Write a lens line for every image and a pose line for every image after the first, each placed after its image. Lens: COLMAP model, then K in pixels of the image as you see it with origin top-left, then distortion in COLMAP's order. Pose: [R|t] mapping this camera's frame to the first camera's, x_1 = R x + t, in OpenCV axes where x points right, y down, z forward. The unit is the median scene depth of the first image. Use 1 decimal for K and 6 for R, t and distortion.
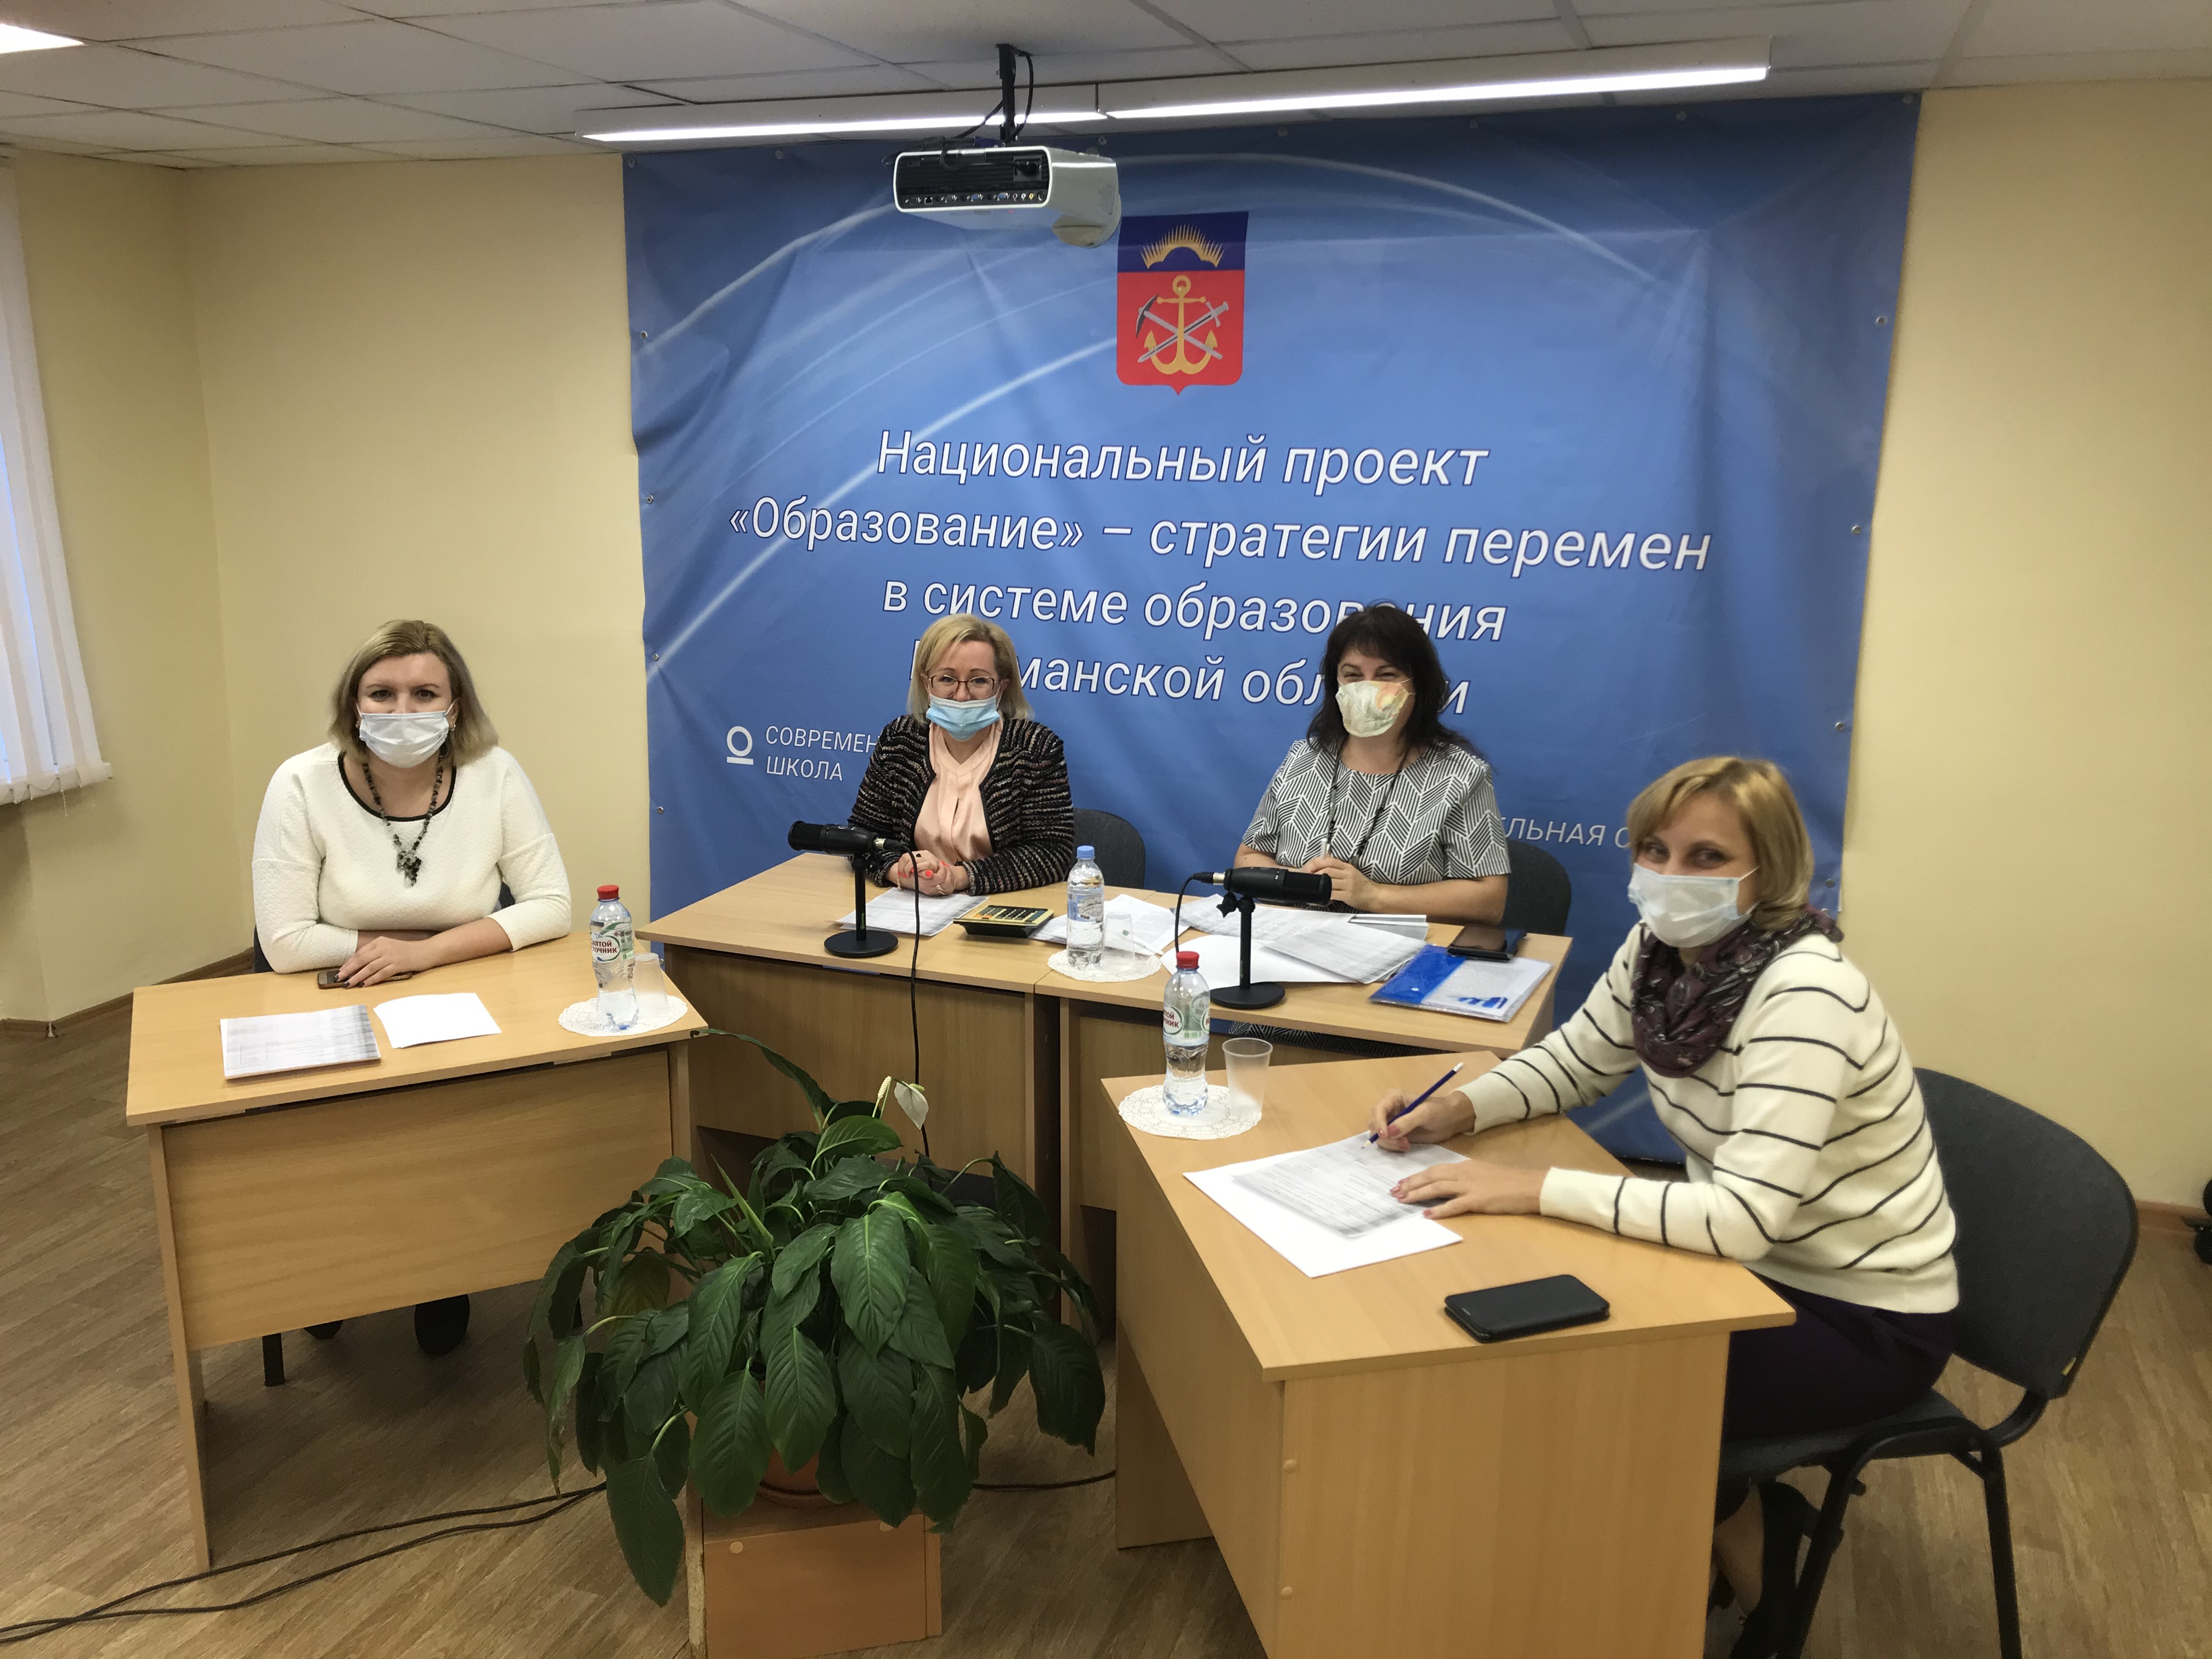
lens RADIAL K [[1788.4, 0, 1106.0], [0, 1788.4, 829.5], [0, 0, 1]] dist [0.066148, -0.002431]
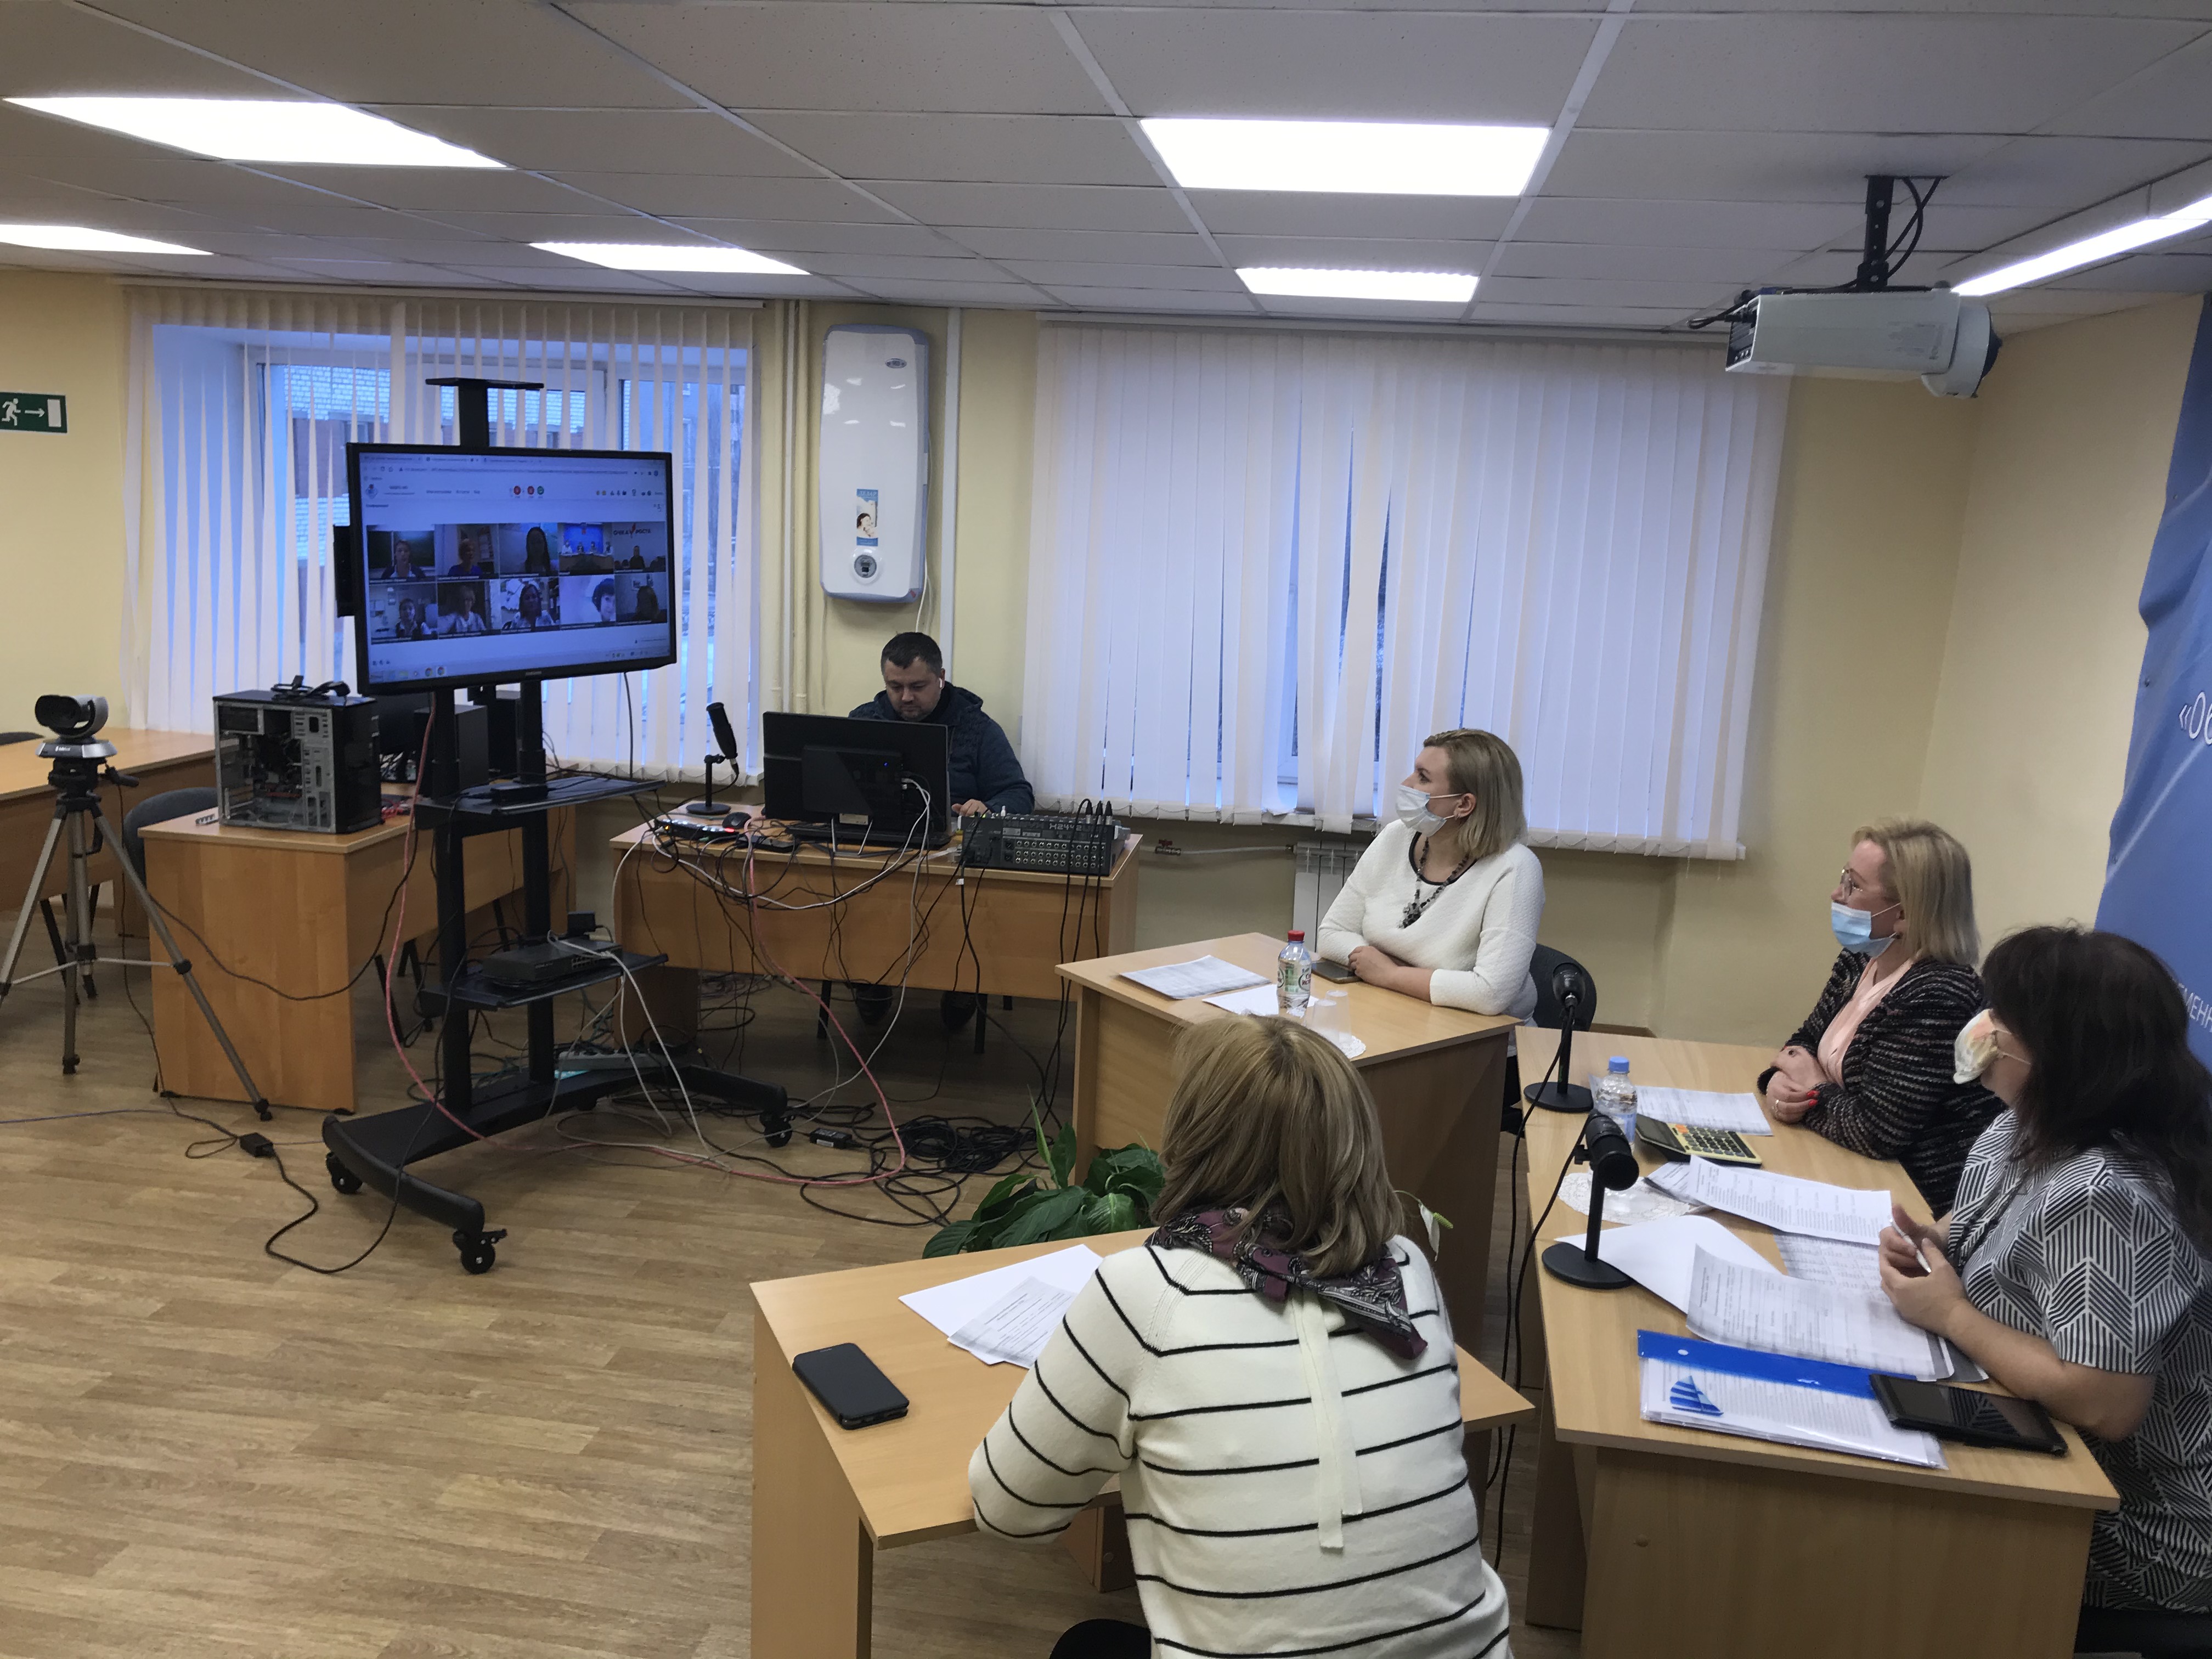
lens RADIAL K [[1788.4, 0, 1106.0], [0, 1788.4, 829.5], [0, 0, 1]] dist [0.066148, -0.002431]
pose [[0.202493, 0.199806, -0.958684, 0.778819], [-0.267968, 0.952905, 0.142002, -0.160221], [0.941907, 0.228142, 0.246498, 0.491692]]
